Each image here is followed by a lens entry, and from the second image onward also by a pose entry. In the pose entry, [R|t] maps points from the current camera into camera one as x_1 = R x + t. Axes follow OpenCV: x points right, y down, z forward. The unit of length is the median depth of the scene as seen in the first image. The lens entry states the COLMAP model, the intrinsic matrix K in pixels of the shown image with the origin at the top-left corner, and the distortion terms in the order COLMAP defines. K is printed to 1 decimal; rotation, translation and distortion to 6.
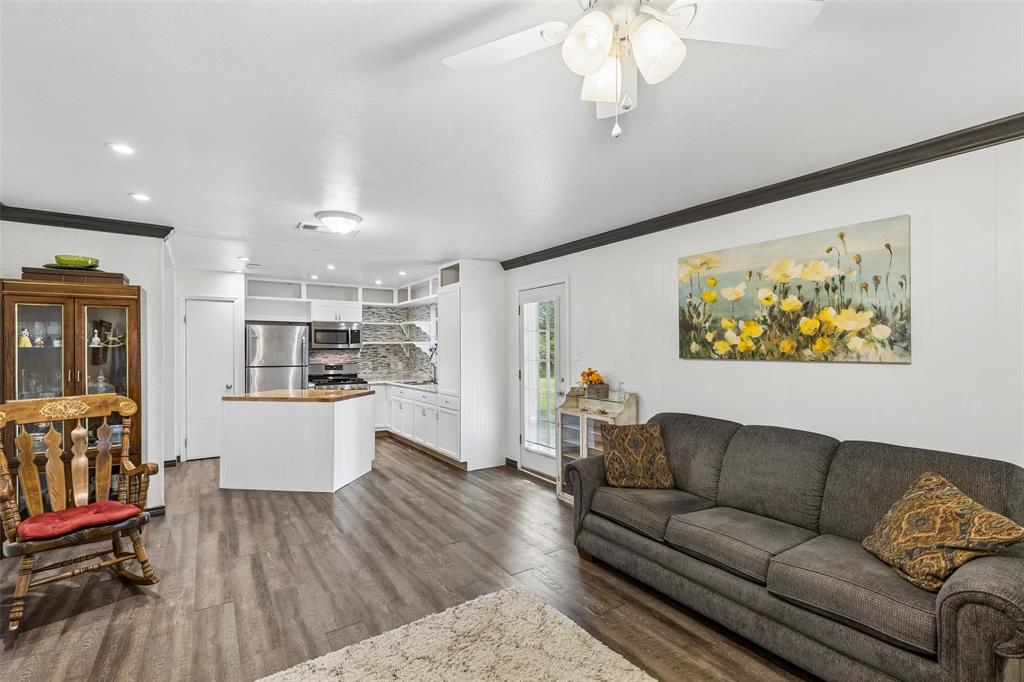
lens RADIAL K [[466.0, 0, 512.1], [0, 466.0, 345.3], [0, 0, 1]] dist [0.002690, 0.000040]
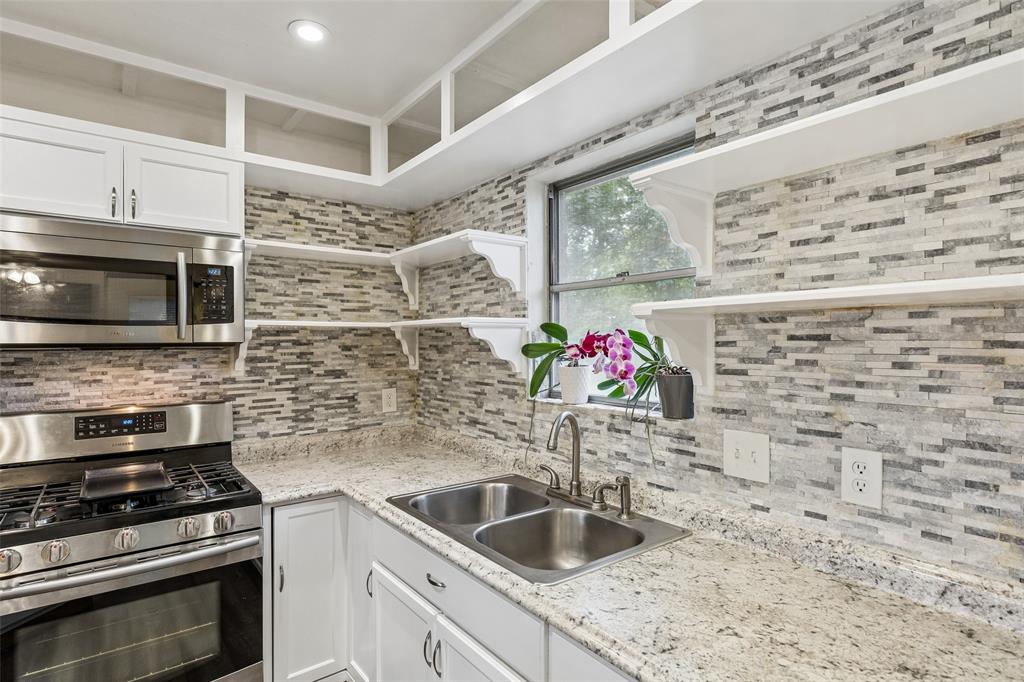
lens RADIAL K [[532.2, 0, 510.9], [0, 532.2, 344.4], [0, 0, 1]] dist [-0.005229, 0.000592]
pose [[0.998104, -0.000537, 0.061542, -0.192153], [-0.000057, 0.999954, 0.009638, 0.003981], [-0.061544, -0.009624, 0.998058, 0.685666]]
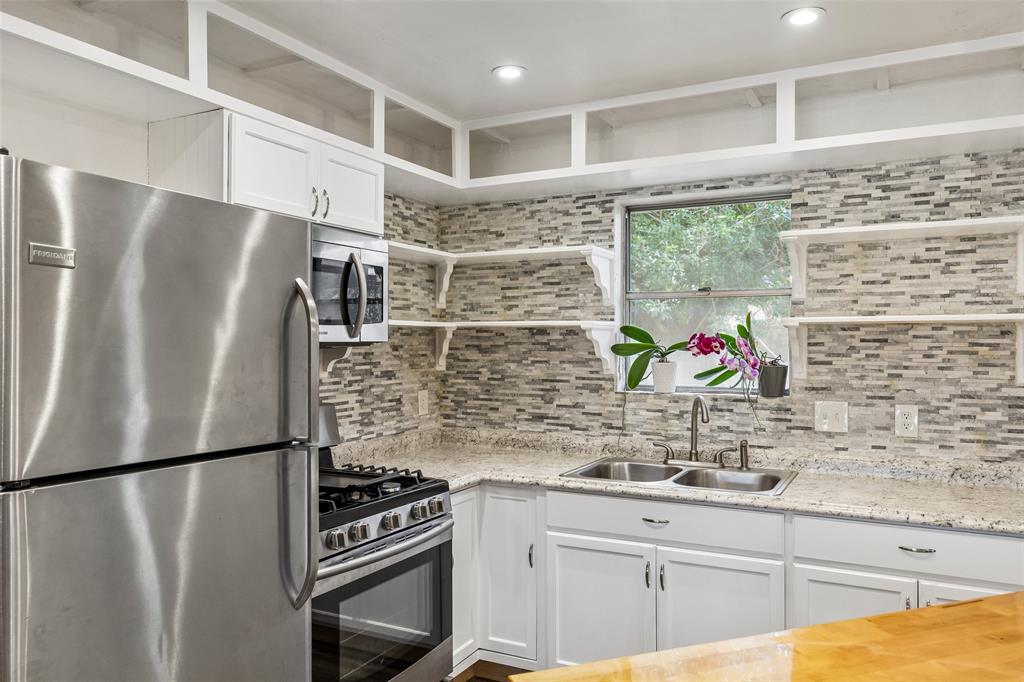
lens RADIAL K [[737.9, 0, 513.7], [0, 737.9, 340.0], [0, 0, 1]] dist [-0.005193, -0.002255]
pose [[0.879679, 0.004129, 0.475550, -0.426777], [-0.005427, 0.999984, 0.001356, 0.003692], [-0.475537, -0.003774, 0.879688, 0.601806]]
